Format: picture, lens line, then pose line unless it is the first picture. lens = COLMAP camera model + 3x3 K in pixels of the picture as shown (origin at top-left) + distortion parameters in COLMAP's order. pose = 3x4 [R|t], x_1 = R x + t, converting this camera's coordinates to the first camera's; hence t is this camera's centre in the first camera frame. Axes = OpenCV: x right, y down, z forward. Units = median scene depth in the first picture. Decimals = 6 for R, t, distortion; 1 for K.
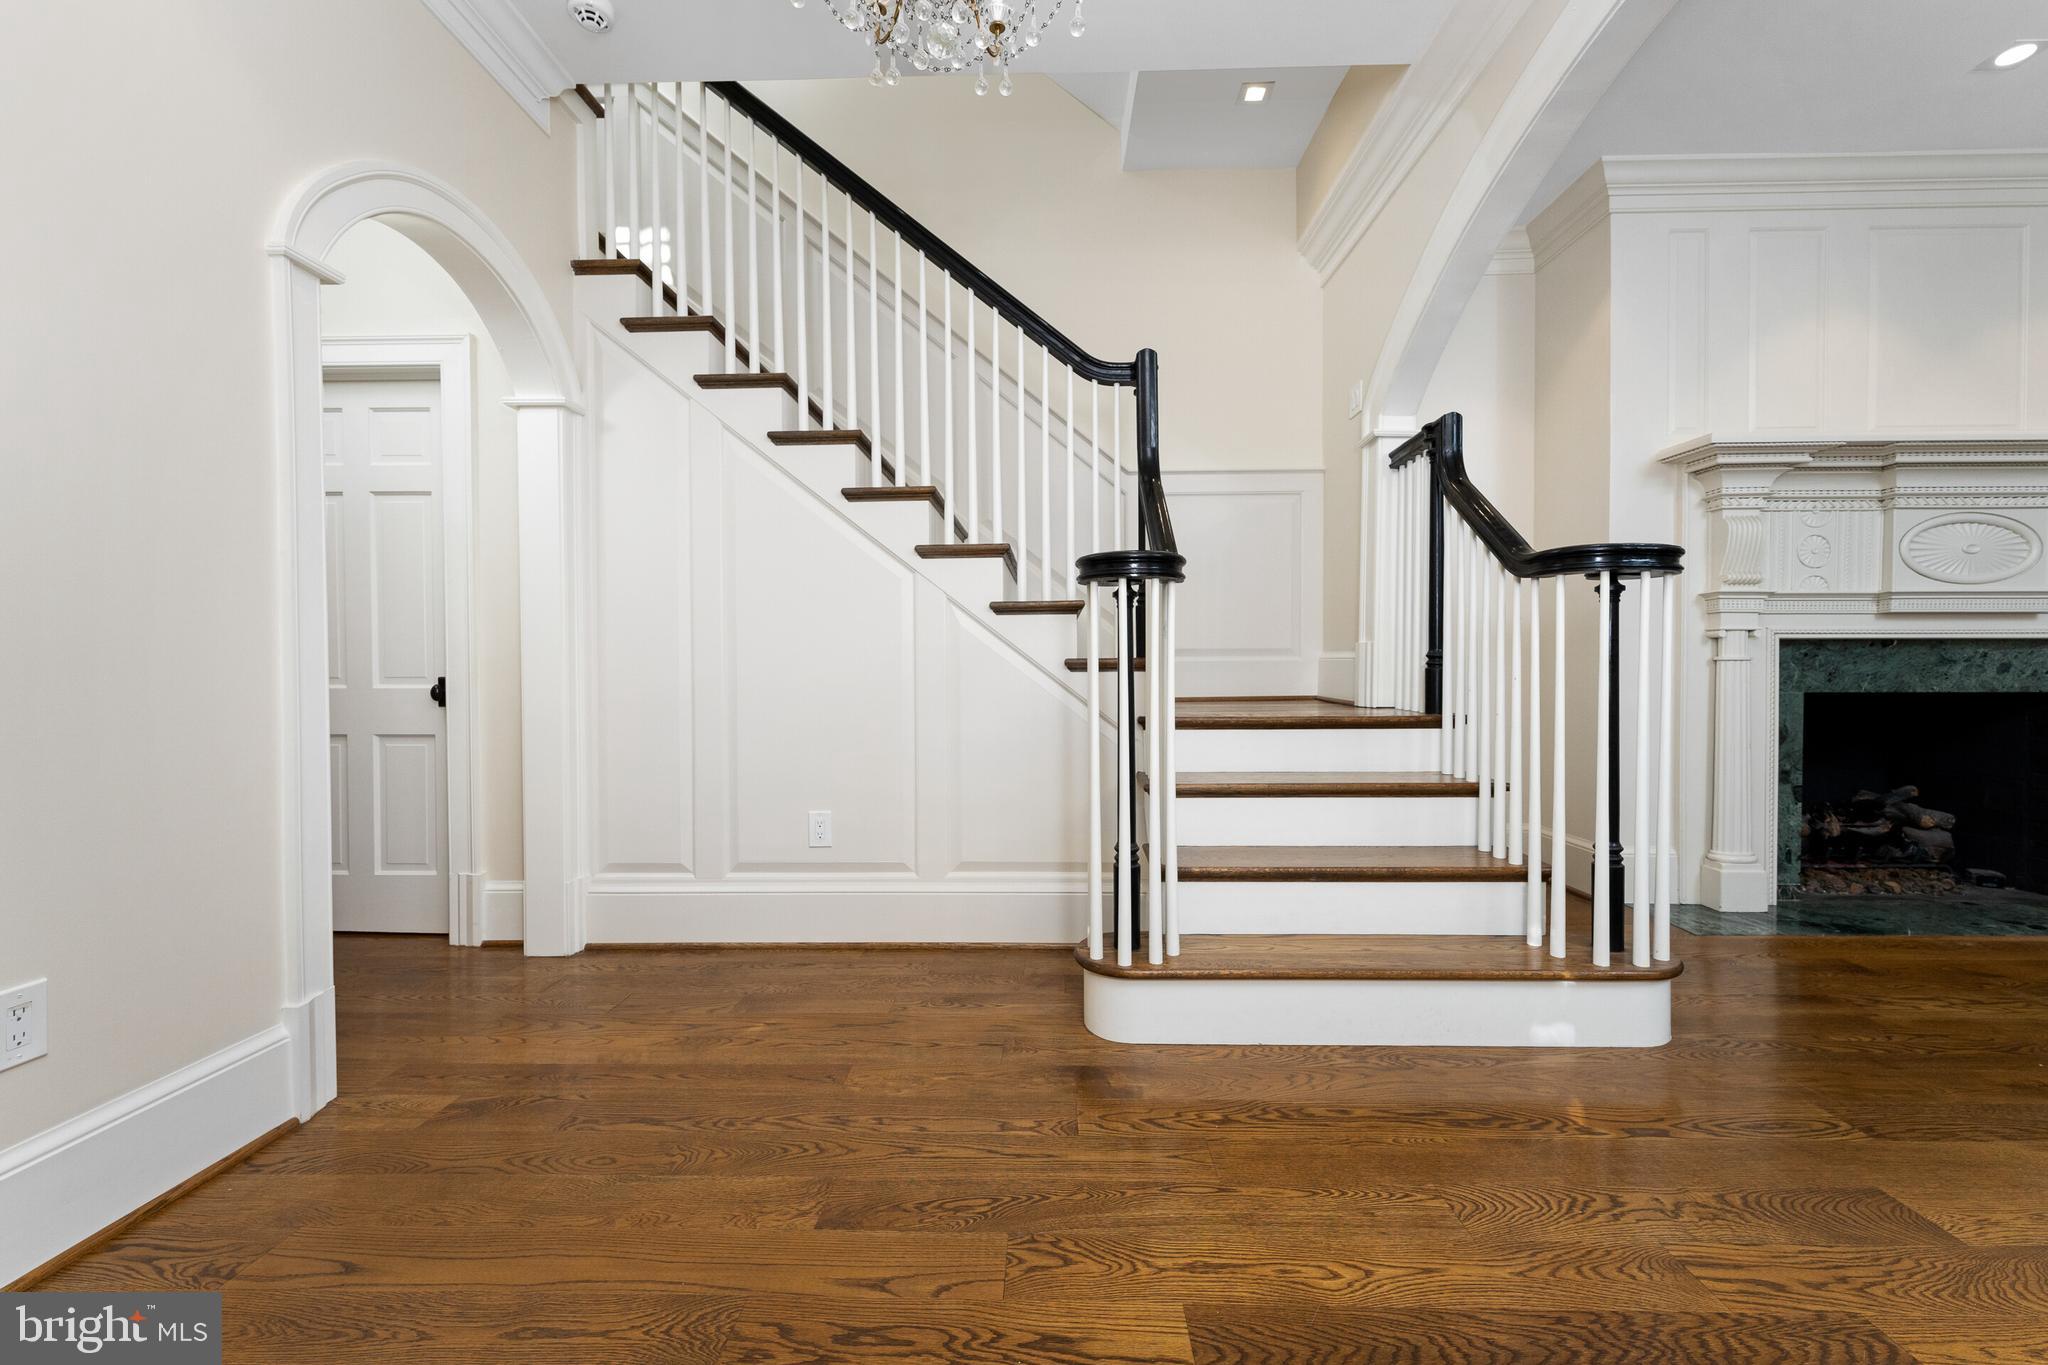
lens RADIAL K [[828.9, 0, 1039.9], [0, 828.9, 678.5], [0, 0, 1]] dist [0.003663, -0.000420]
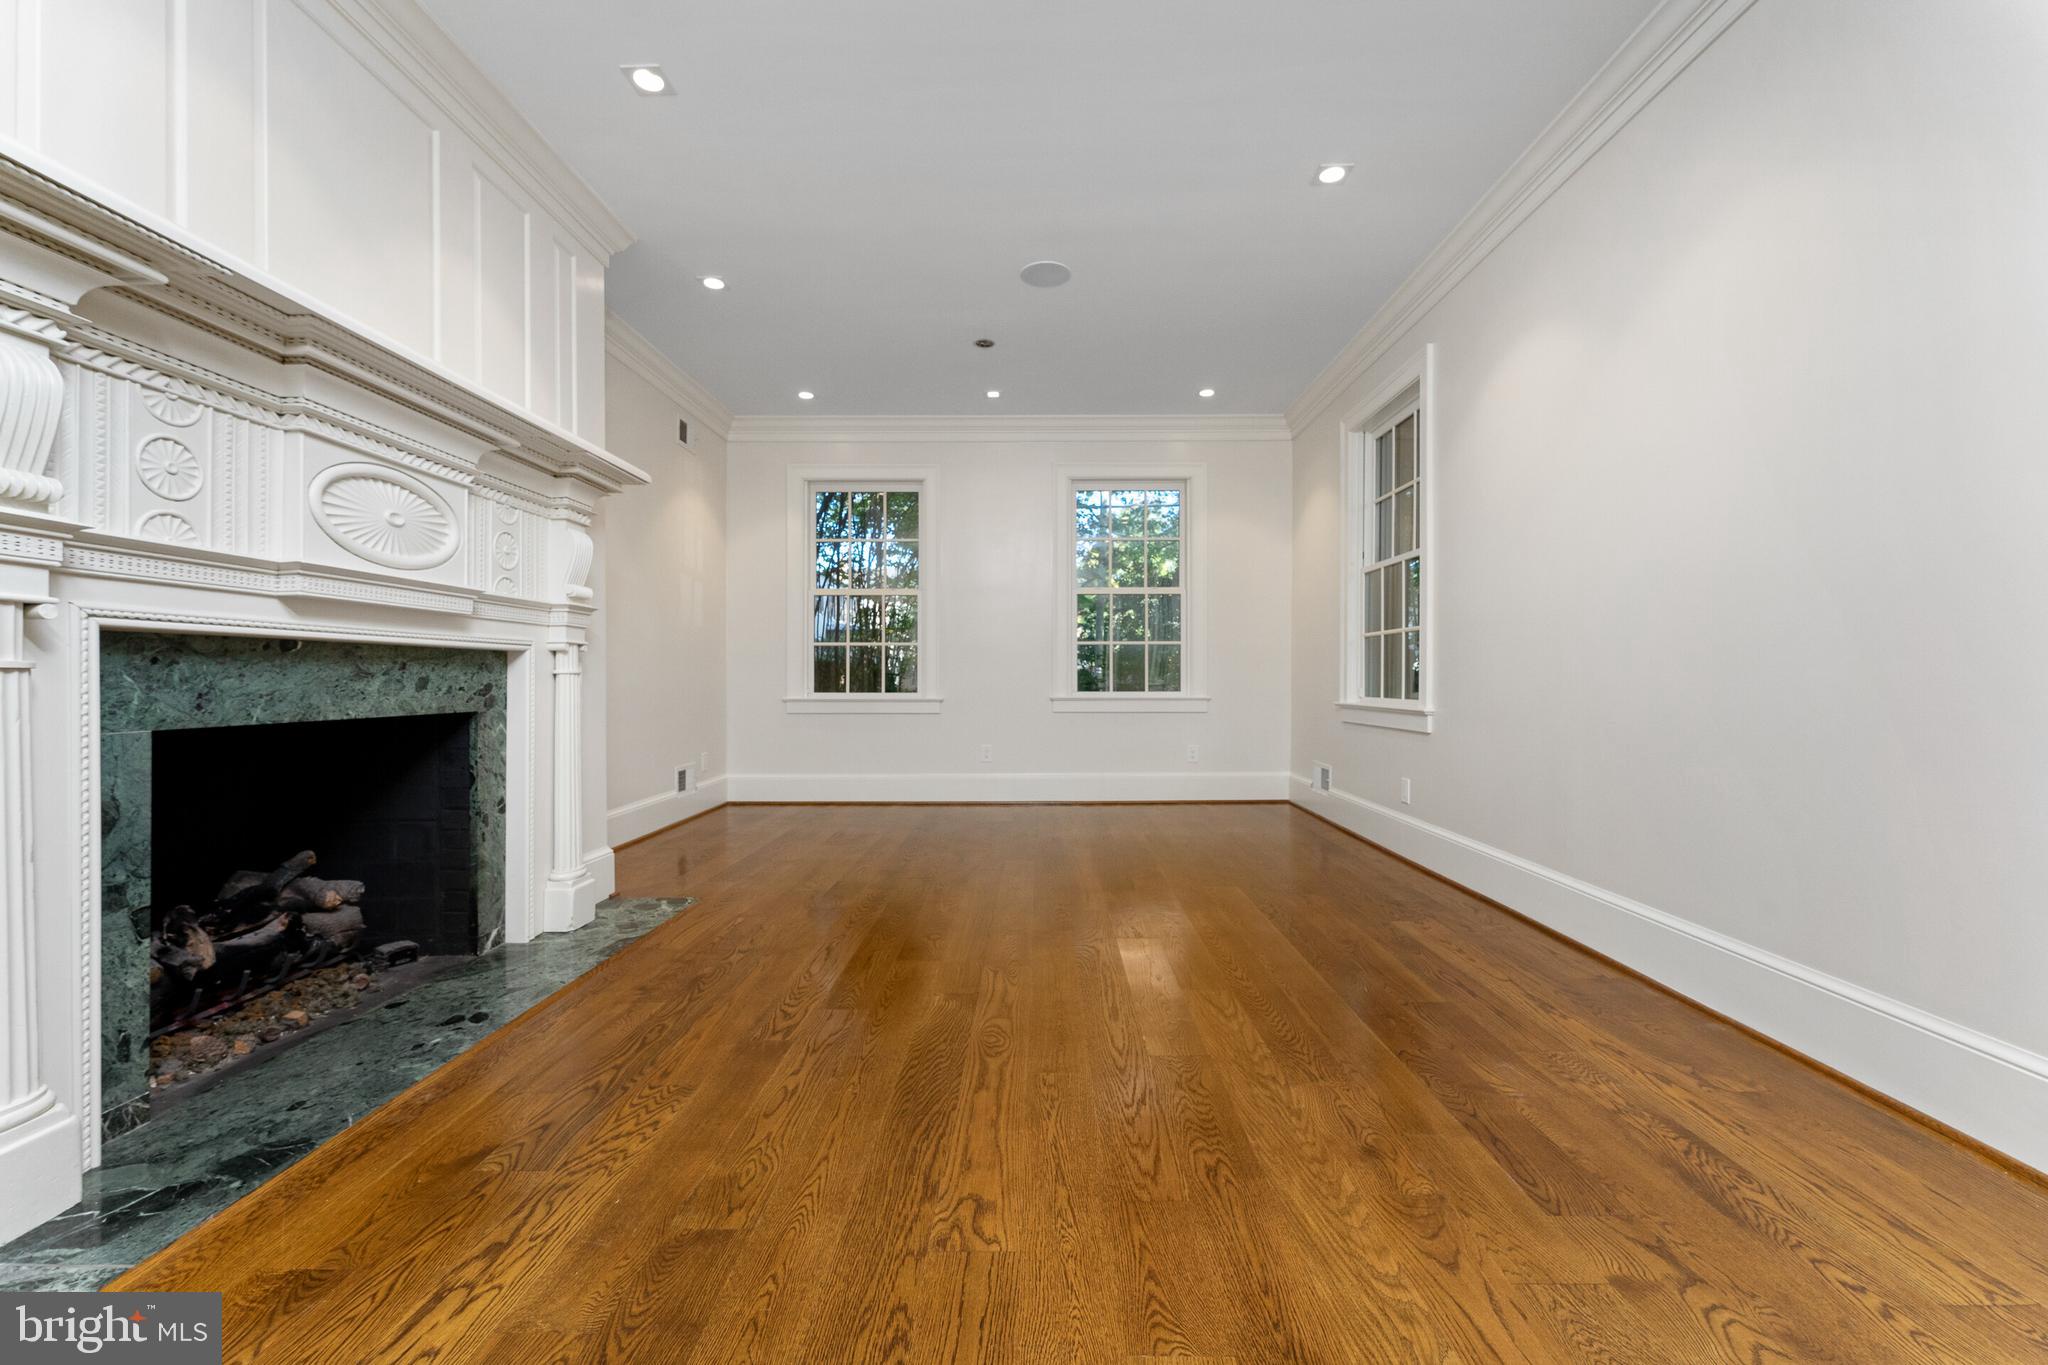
lens RADIAL K [[828.9, 0, 1045.1], [0, 828.9, 679.2], [0, 0, 1]] dist [0.003663, -0.000420]
pose [[-0.018095, 0.001044, 0.999836, 0.370994], [0.016641, 0.999861, -0.000743, -0.006609], [-0.999698, 0.016625, -0.018110, 0.431619]]
